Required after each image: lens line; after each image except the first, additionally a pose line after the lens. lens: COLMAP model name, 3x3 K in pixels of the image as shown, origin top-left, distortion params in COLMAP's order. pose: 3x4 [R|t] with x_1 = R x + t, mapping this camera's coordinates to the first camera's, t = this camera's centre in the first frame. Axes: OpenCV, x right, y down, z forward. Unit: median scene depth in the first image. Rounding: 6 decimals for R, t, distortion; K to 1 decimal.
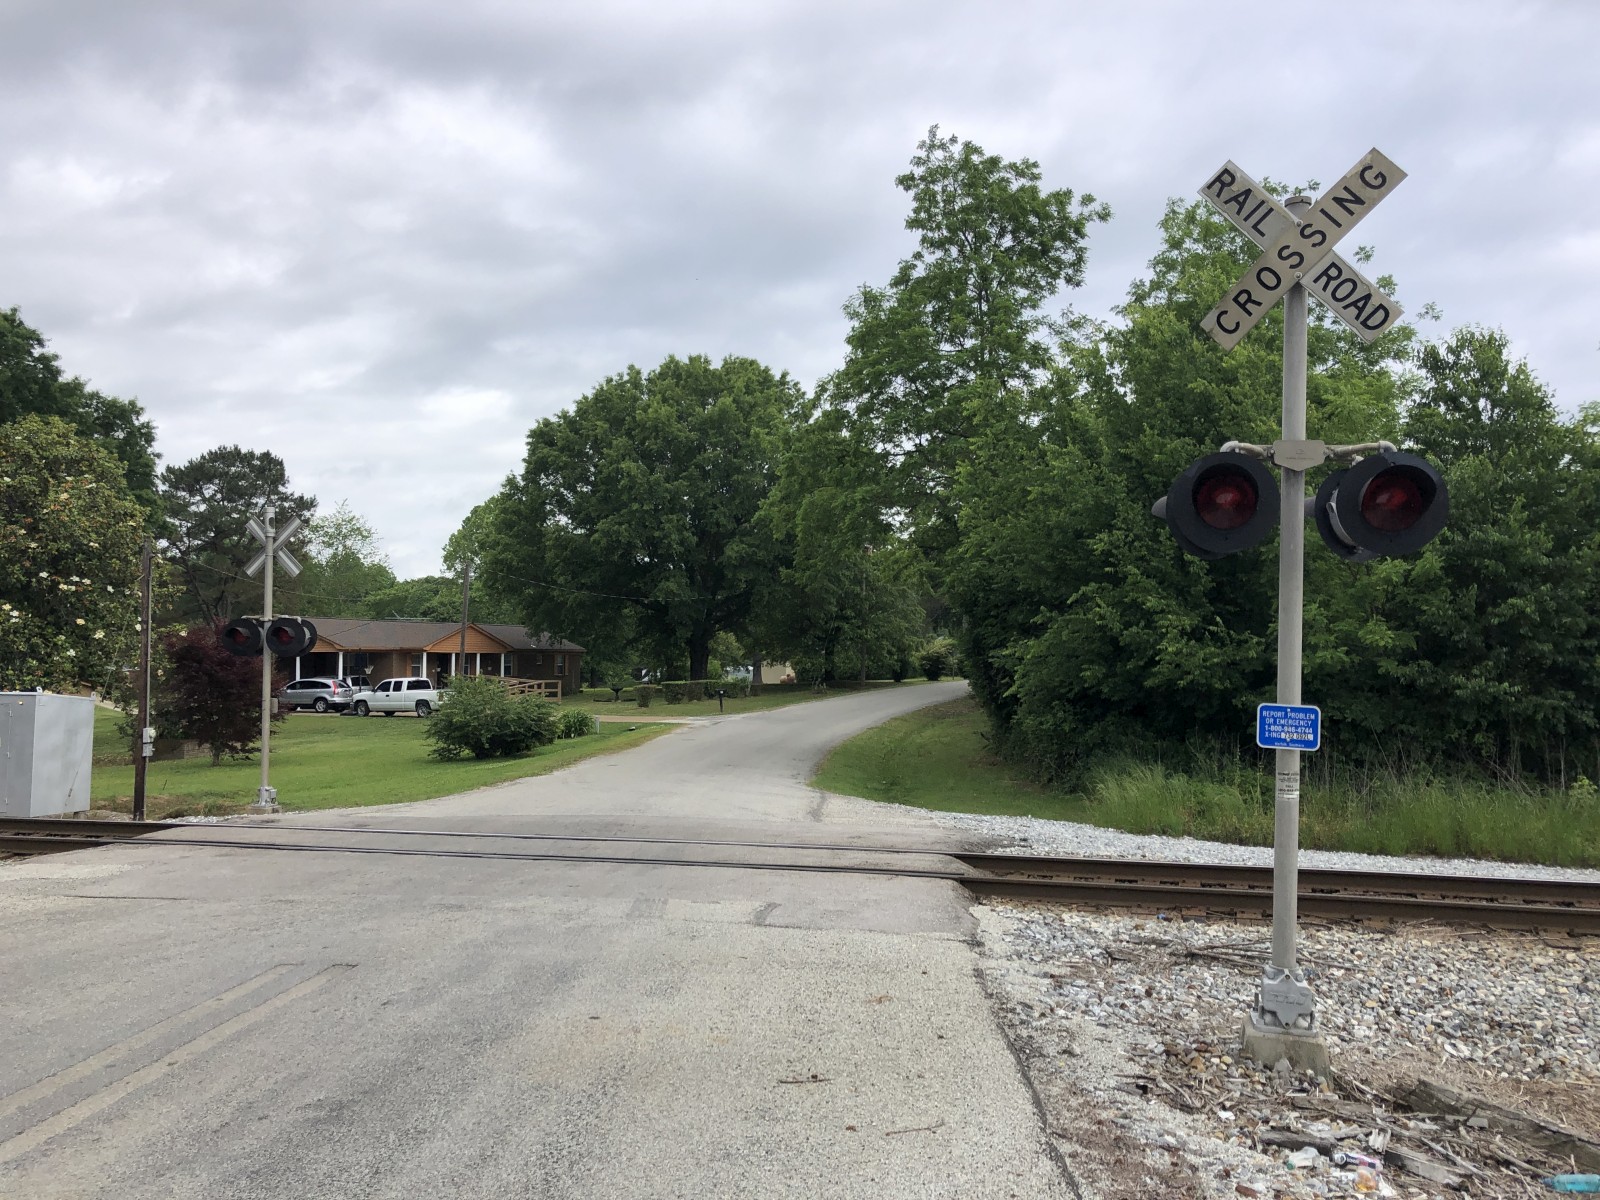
lens RADIAL K [[1311.3, 0, 784.8], [0, 1311.3, 587.6], [0, 0, 1]] dist [0.054517, -0.068140]
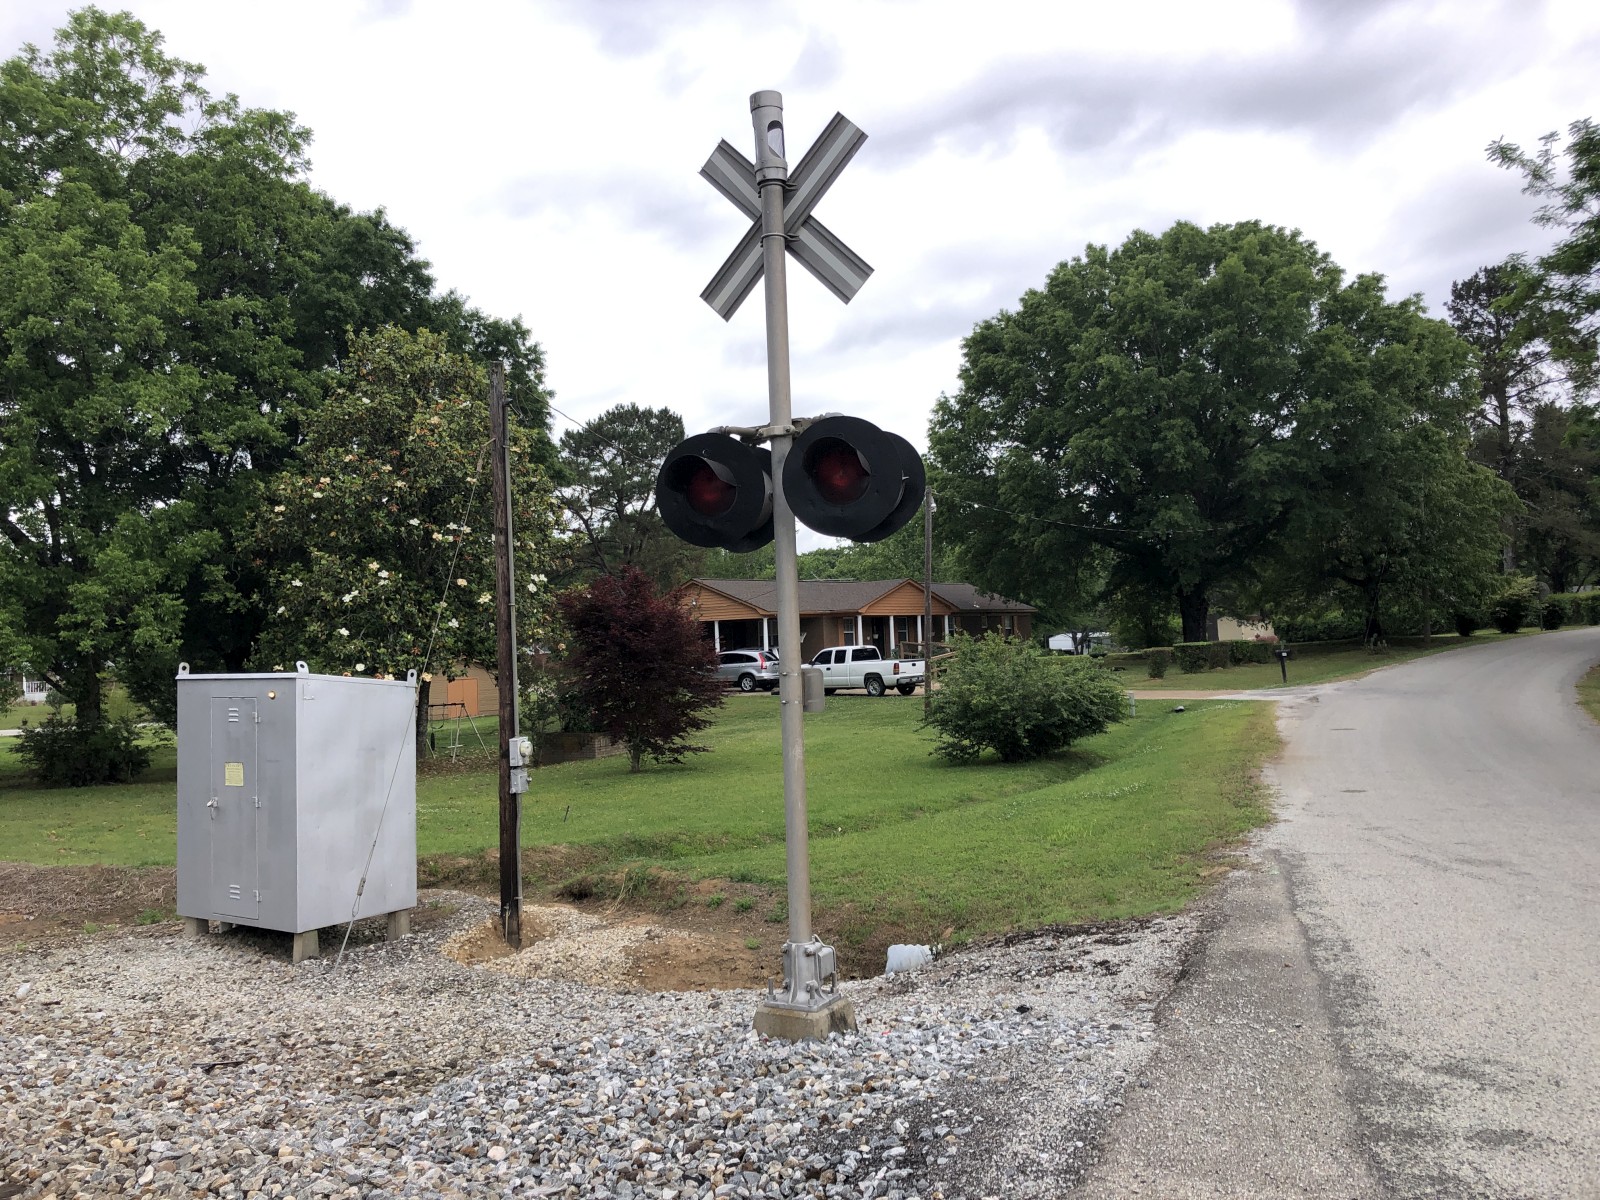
lens RADIAL K [[1311.3, 0, 791.7], [0, 1311.3, 569.6], [0, 0, 1]] dist [0.054517, -0.068140]
pose [[0.960798, -0.048992, -0.272888, -0.150172], [0.051295, 0.998683, 0.001306, 0.029035], [0.272465, -0.015252, 0.962045, 0.341504]]
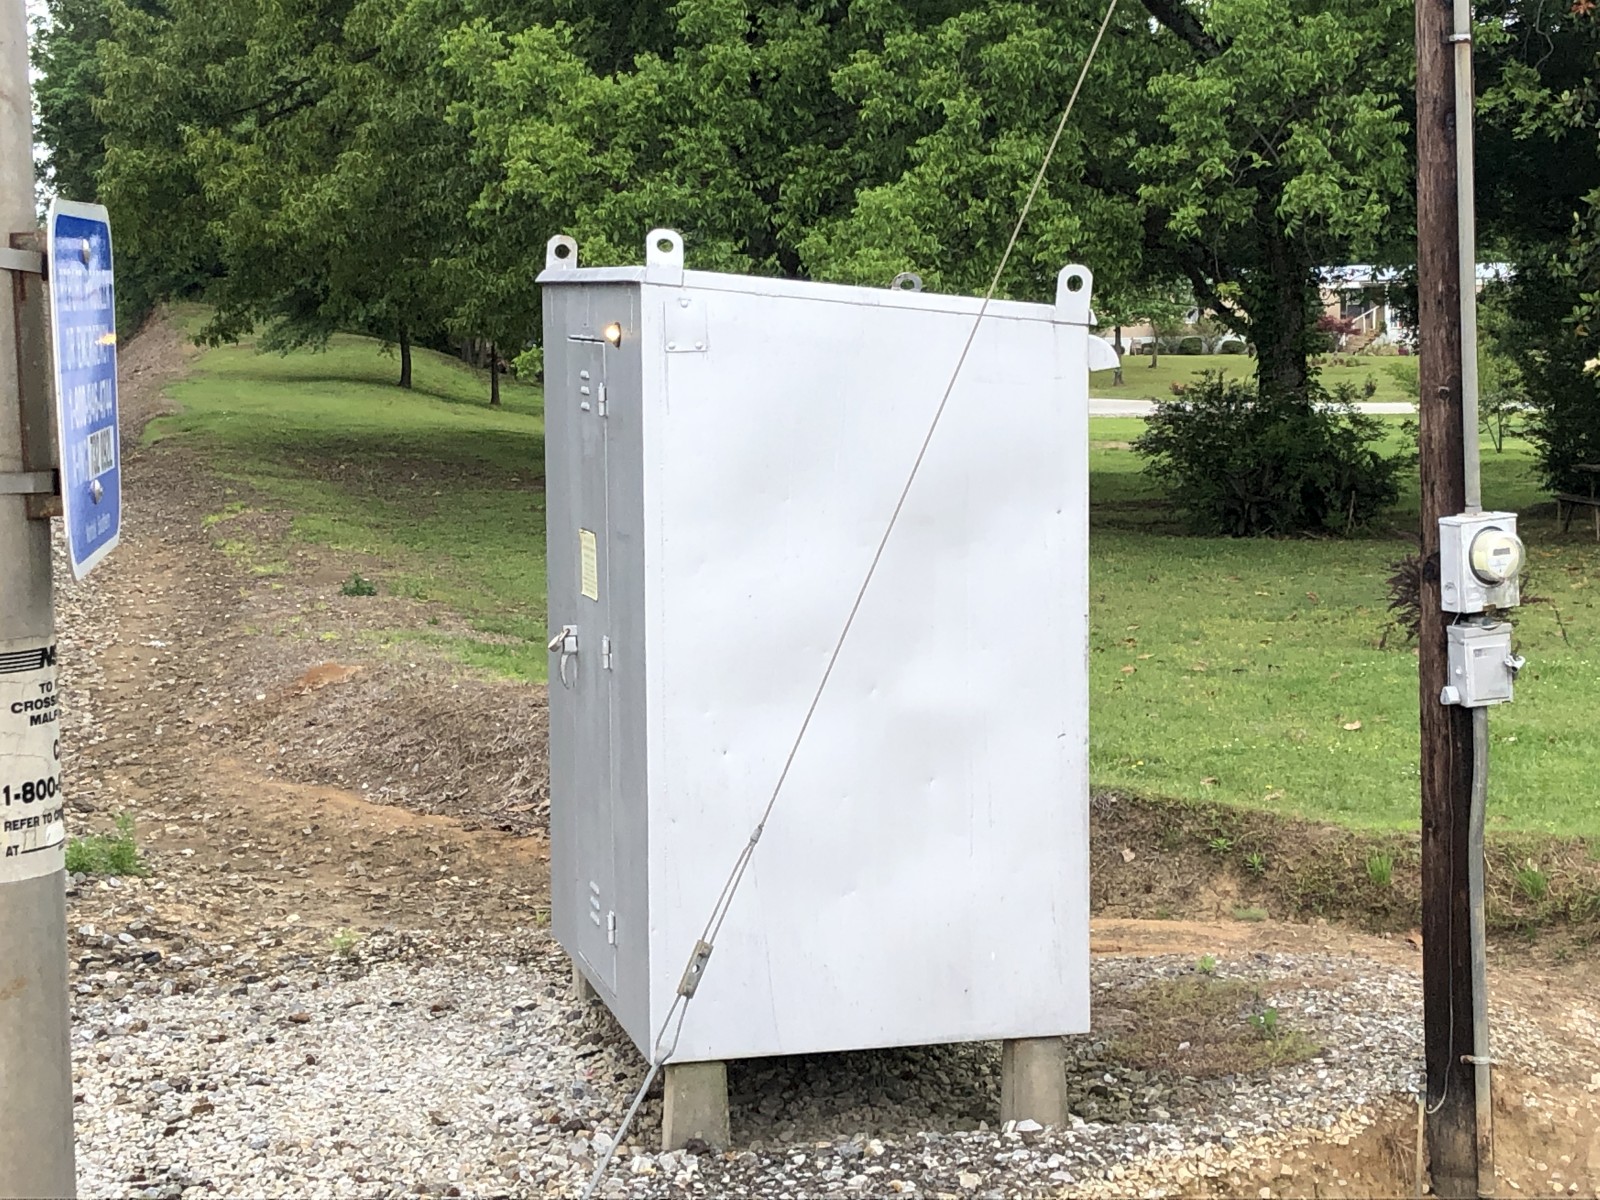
lens RADIAL K [[3028.3, 0, 801.7], [0, 3028.3, 586.8], [0, 0, 1]] dist [0.119162, 0.000000]
pose [[0.526579, 0.071212, -0.847139, -0.149733], [0.068507, 0.989690, 0.125779, 0.042317], [0.847362, -0.124267, 0.516271, 0.483297]]
